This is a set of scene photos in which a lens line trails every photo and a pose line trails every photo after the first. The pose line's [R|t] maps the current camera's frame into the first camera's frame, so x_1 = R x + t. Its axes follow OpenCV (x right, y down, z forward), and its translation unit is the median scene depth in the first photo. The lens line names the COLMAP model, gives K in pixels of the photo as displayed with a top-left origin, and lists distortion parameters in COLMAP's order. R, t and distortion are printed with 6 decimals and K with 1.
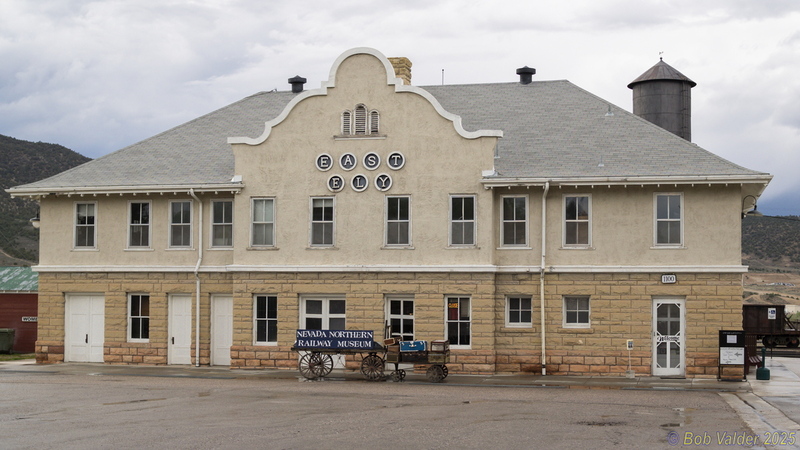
lens RADIAL K [[1225.1, 0, 400.0], [0, 1225.1, 225.0], [0, 0, 1]] dist [-0.012784, 0.093823]
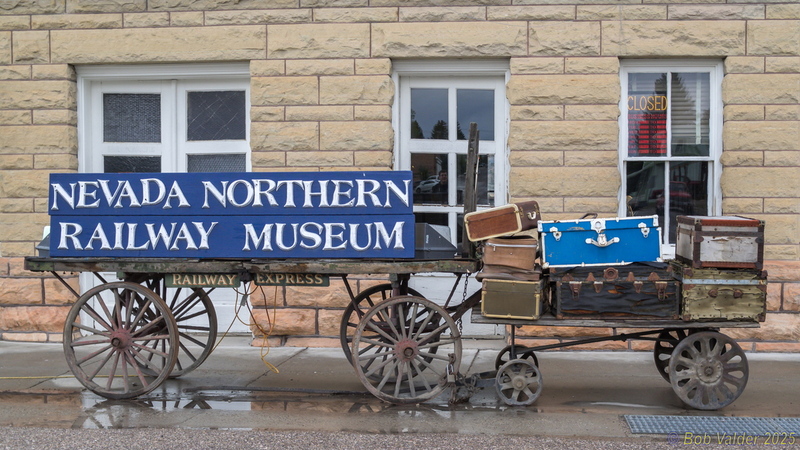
lens RADIAL K [[1225.1, 0, 400.0], [0, 1225.1, 225.0], [0, 0, 1]] dist [-0.012784, 0.093823]
pose [[0.990082, -0.006425, 0.140346, -0.050591], [-0.002267, 0.998093, 0.061687, 0.076851], [-0.140474, -0.061393, 0.988179, 0.737217]]
